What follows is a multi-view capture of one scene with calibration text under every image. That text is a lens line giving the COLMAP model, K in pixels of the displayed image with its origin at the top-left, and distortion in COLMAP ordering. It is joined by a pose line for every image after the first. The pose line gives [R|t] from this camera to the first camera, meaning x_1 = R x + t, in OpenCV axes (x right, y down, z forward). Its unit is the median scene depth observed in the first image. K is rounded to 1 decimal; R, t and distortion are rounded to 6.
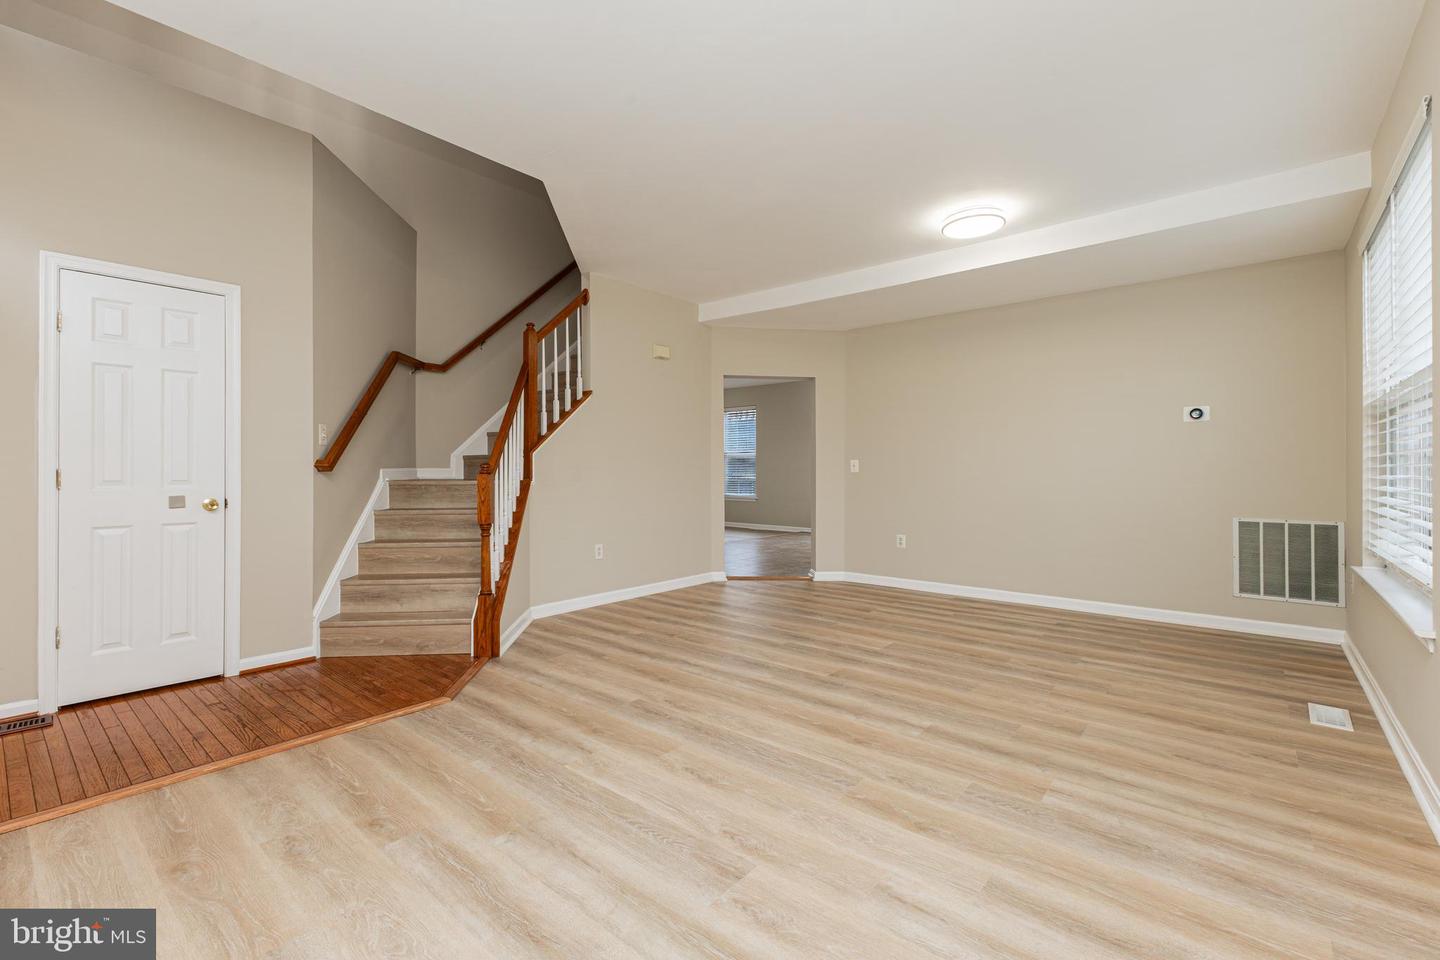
lens RADIAL K [[624.1, 0, 710.2], [0, 624.1, 476.8], [0, 0, 1]] dist [0.013995, -0.002514]
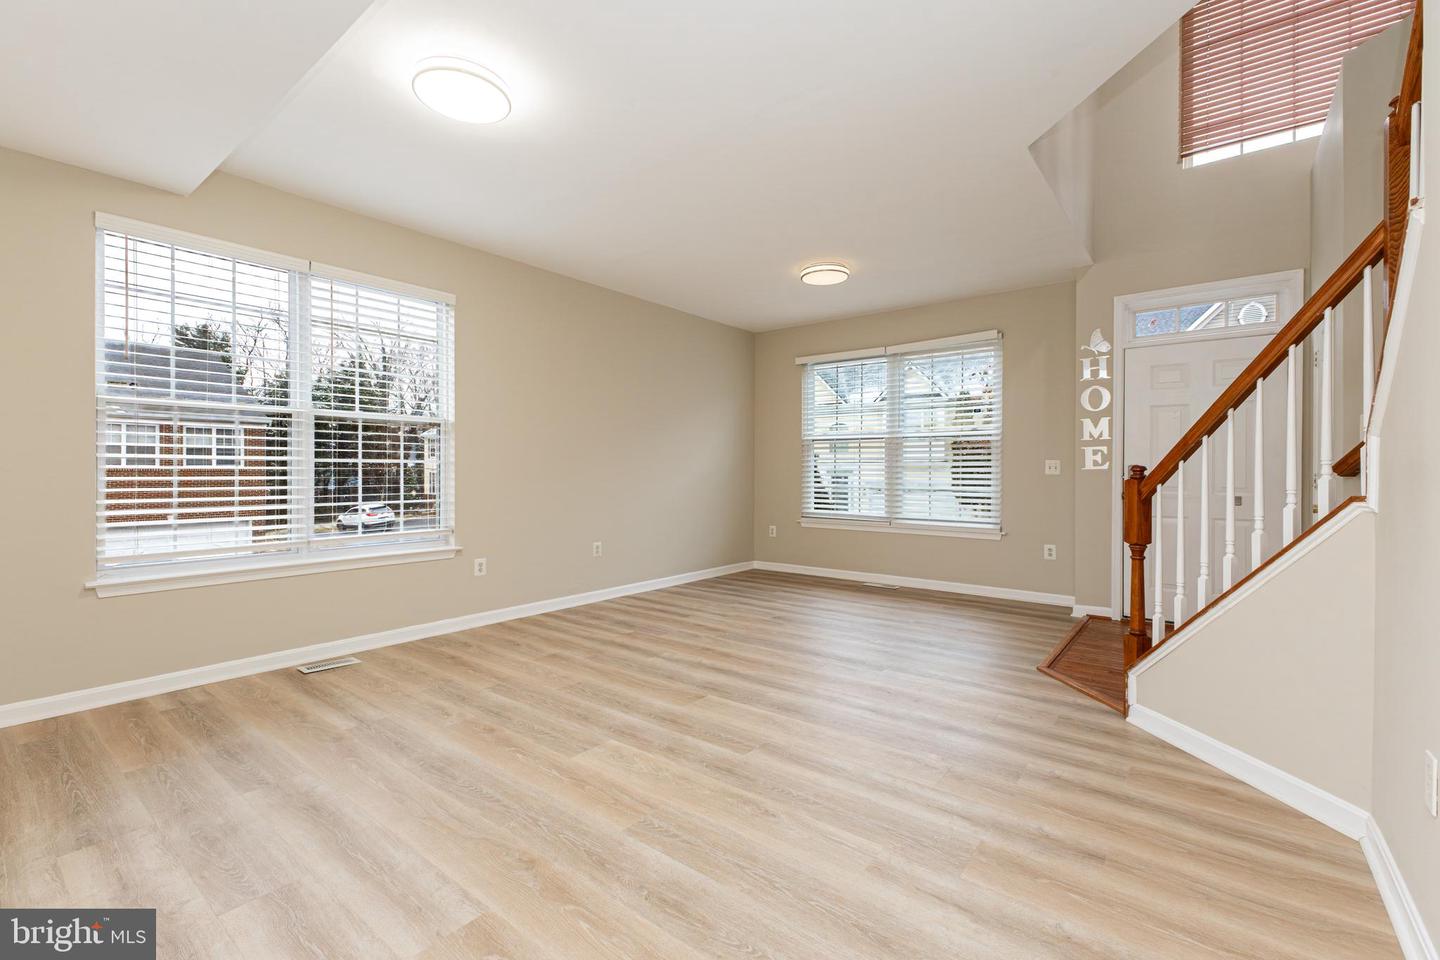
lens RADIAL K [[624.1, 0, 714.7], [0, 624.1, 470.1], [0, 0, 1]] dist [0.013995, -0.002514]
pose [[-0.999413, -0.001853, -0.034208, 0.215970], [-0.002246, 0.999932, 0.011466, -0.026150], [0.034184, 0.011536, -0.999349, 1.982288]]
